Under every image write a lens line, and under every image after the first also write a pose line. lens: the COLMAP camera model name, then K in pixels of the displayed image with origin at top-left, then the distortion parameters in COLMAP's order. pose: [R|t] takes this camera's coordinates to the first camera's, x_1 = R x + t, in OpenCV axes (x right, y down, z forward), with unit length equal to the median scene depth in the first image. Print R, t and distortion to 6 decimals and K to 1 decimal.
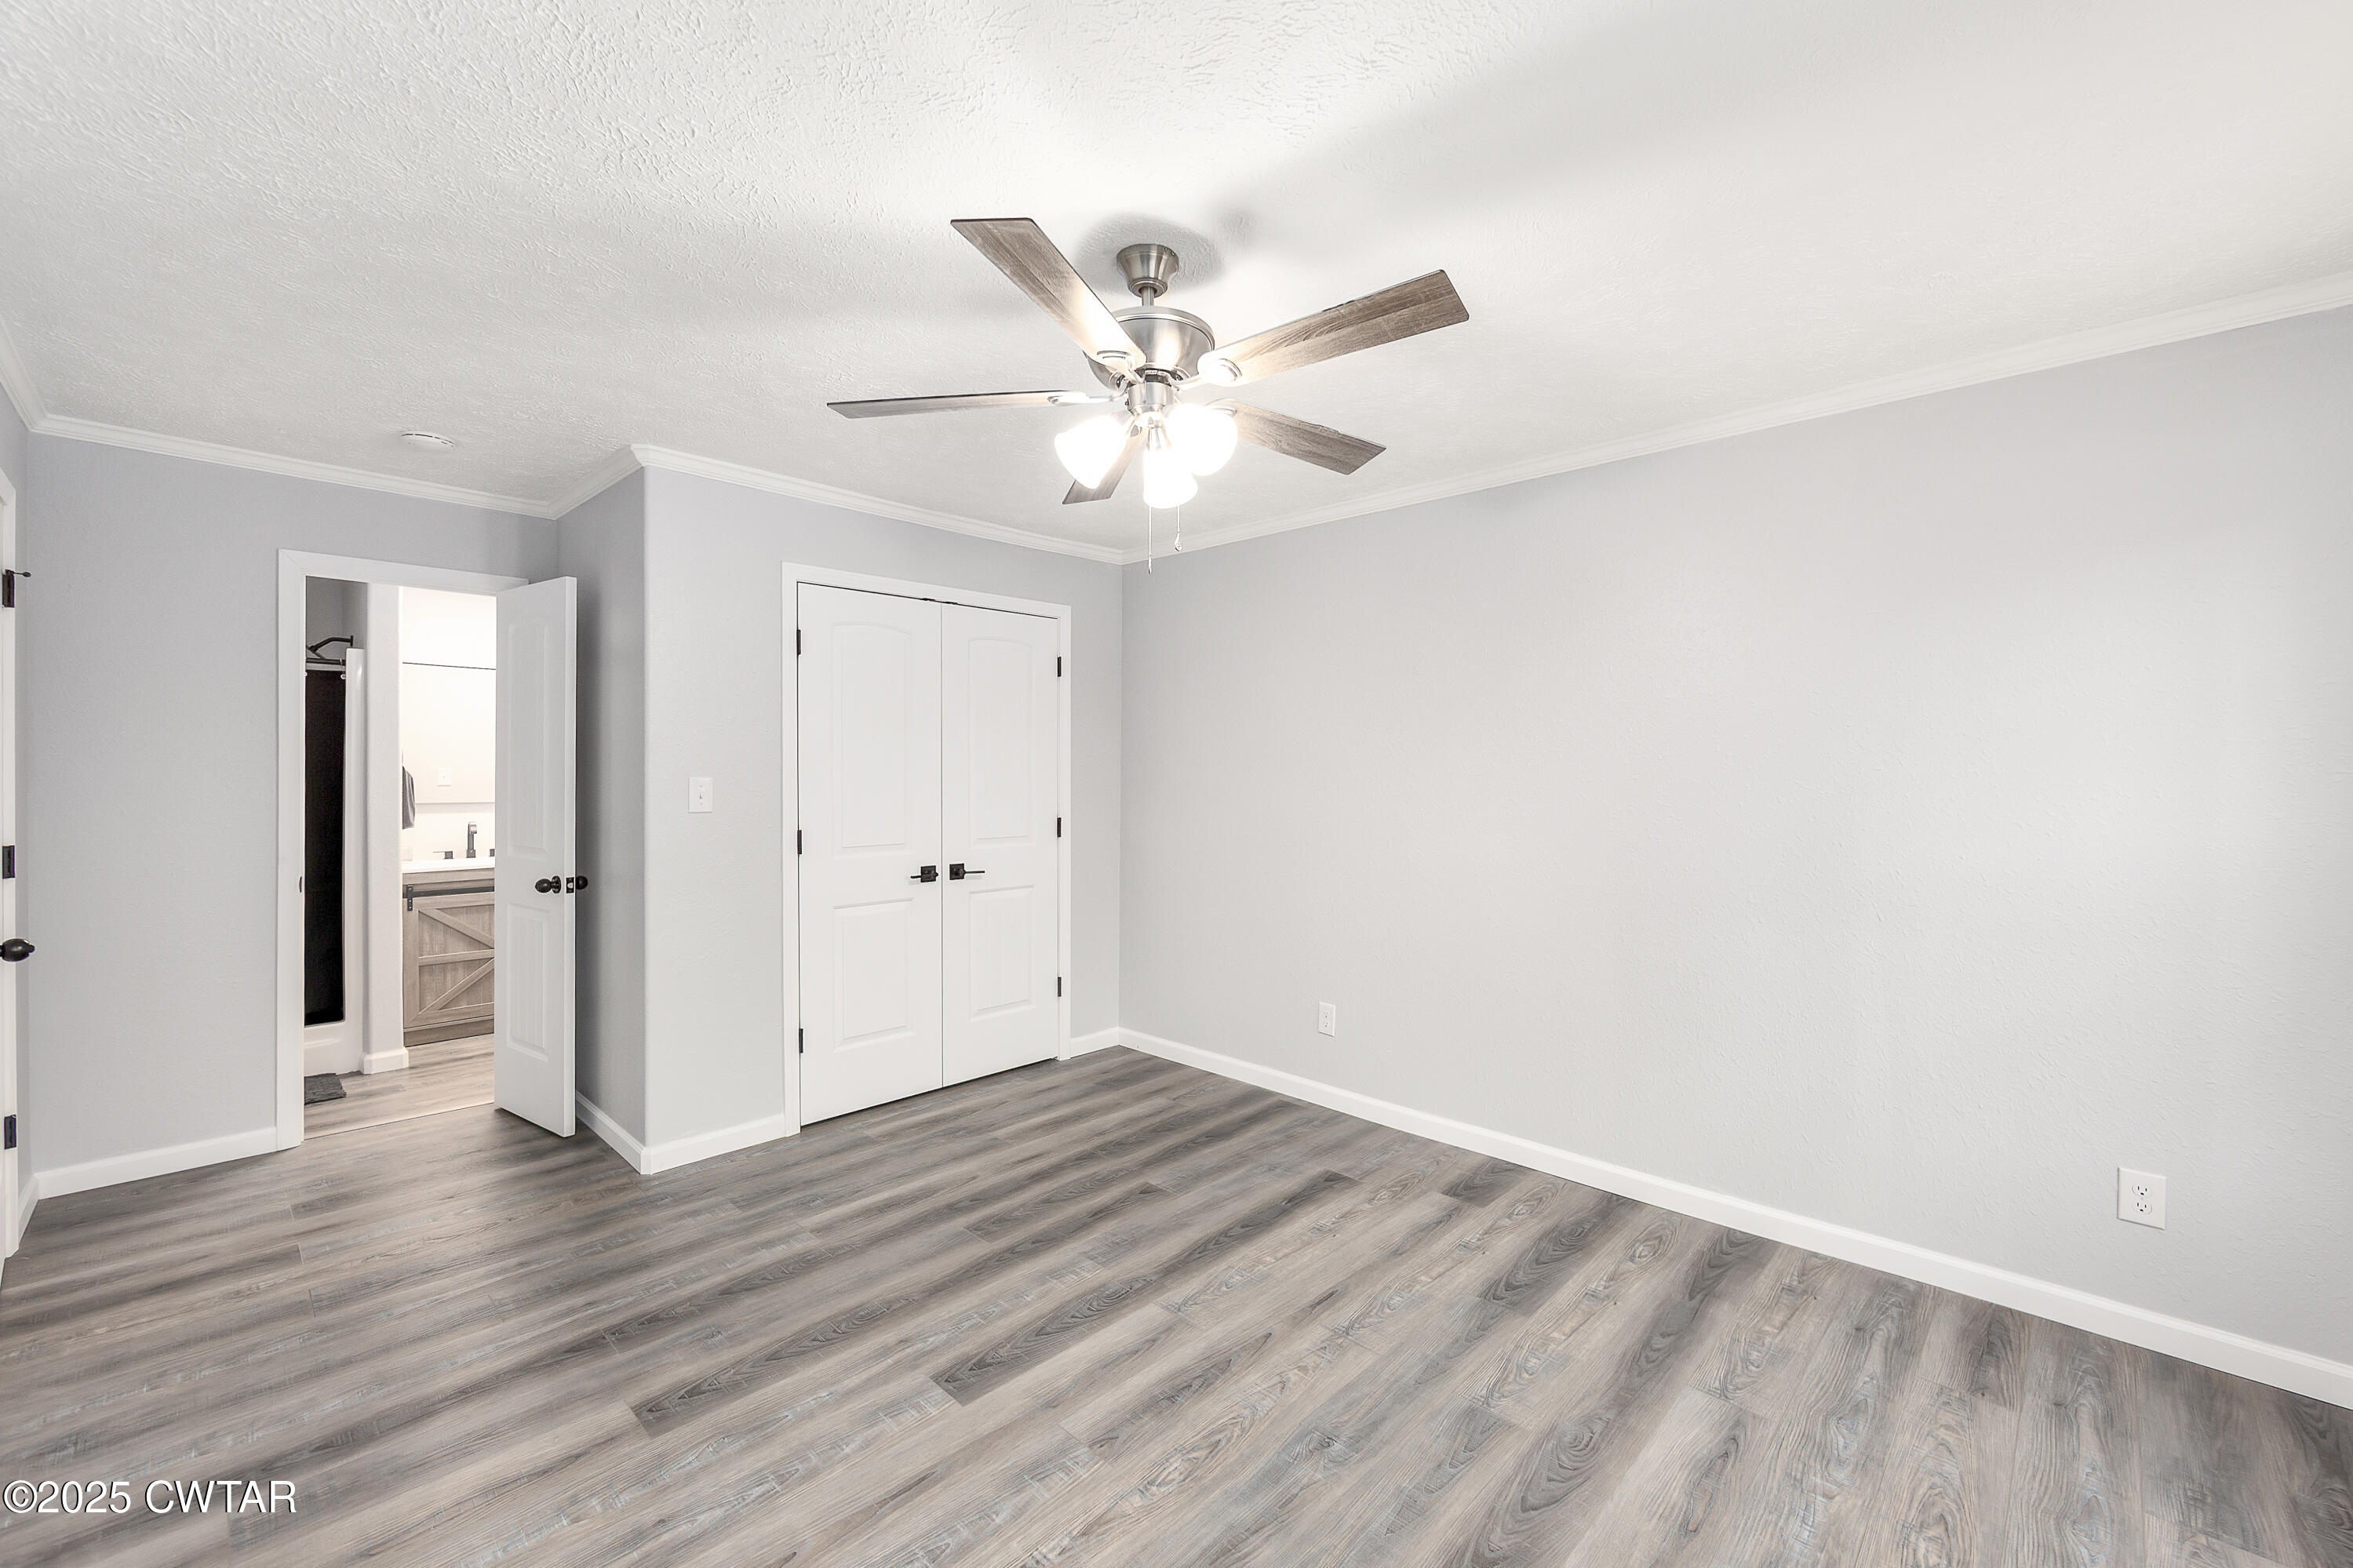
lens RADIAL K [[958.1, 0, 1217.7], [0, 958.1, 766.8], [0, 0, 1]] dist [-0.002886, -0.000181]
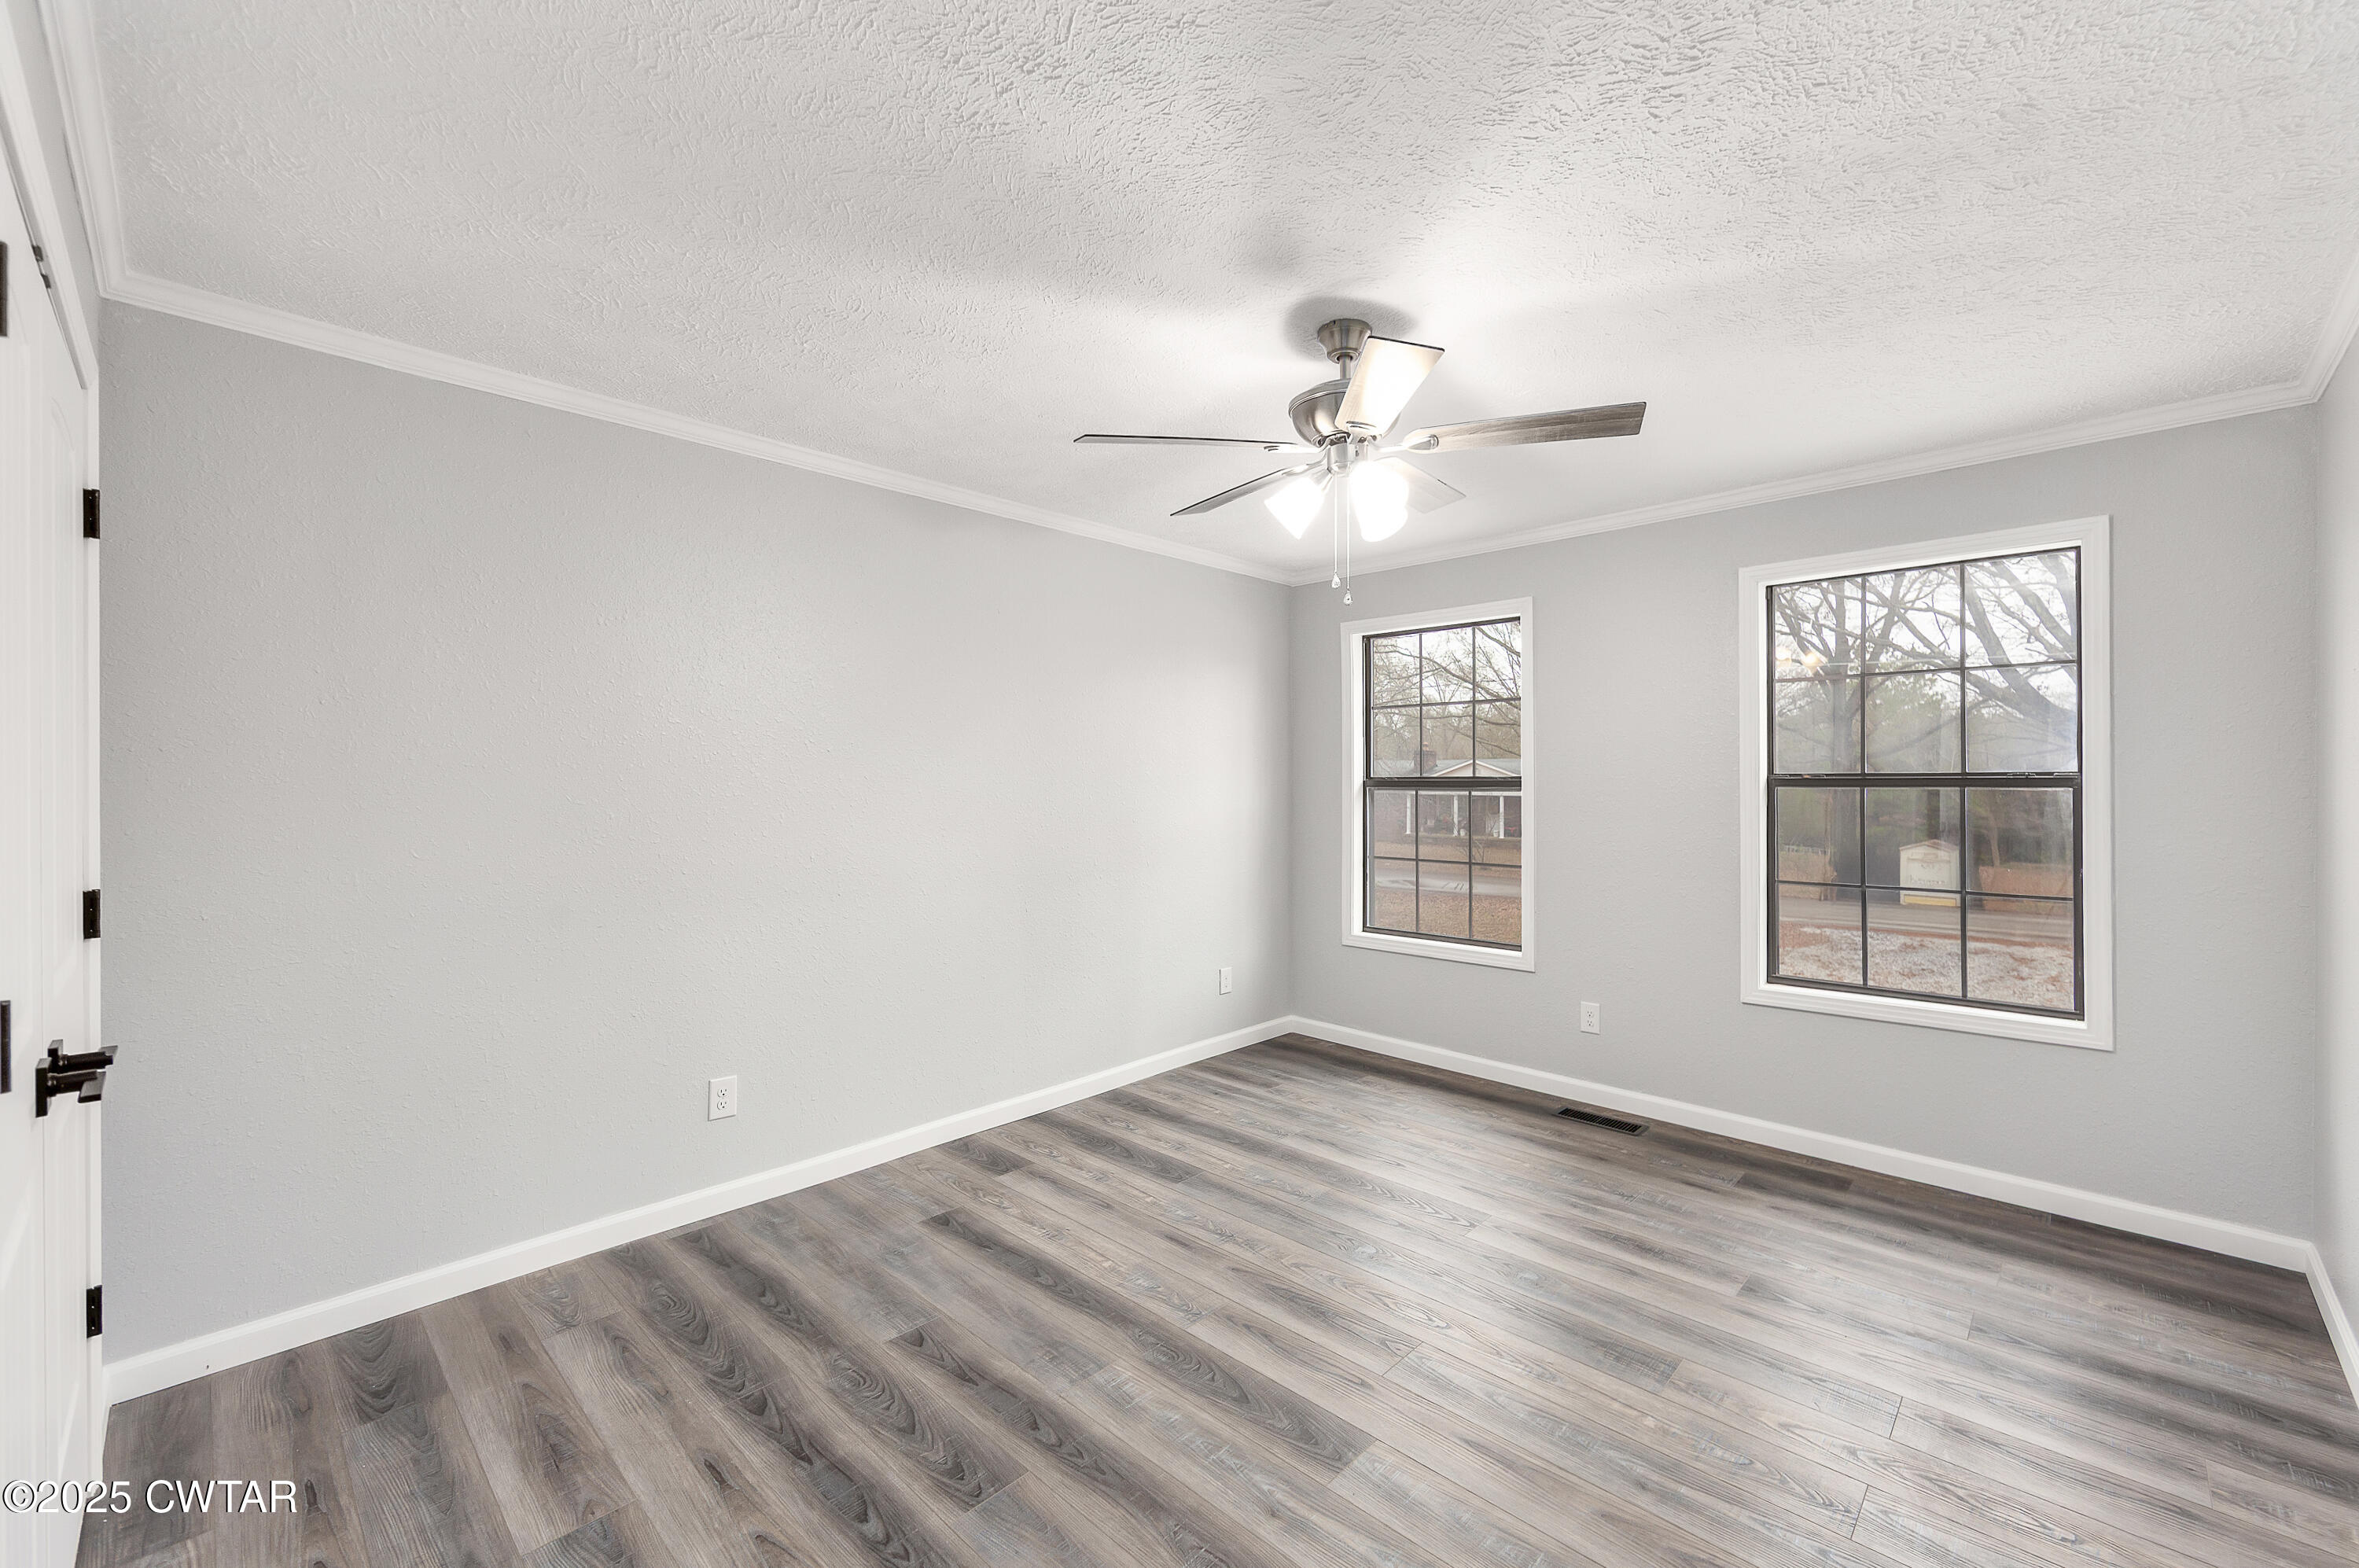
lens RADIAL K [[938.3, 0, 1216.0], [0, 938.3, 768.0], [0, 0, 1]] dist [0.000104, 0.000093]
pose [[0.006467, 0.003433, 0.999973, -0.831895], [-0.004504, 0.999984, -0.003404, 0.003982], [-0.999969, -0.004482, 0.006482, 0.801048]]
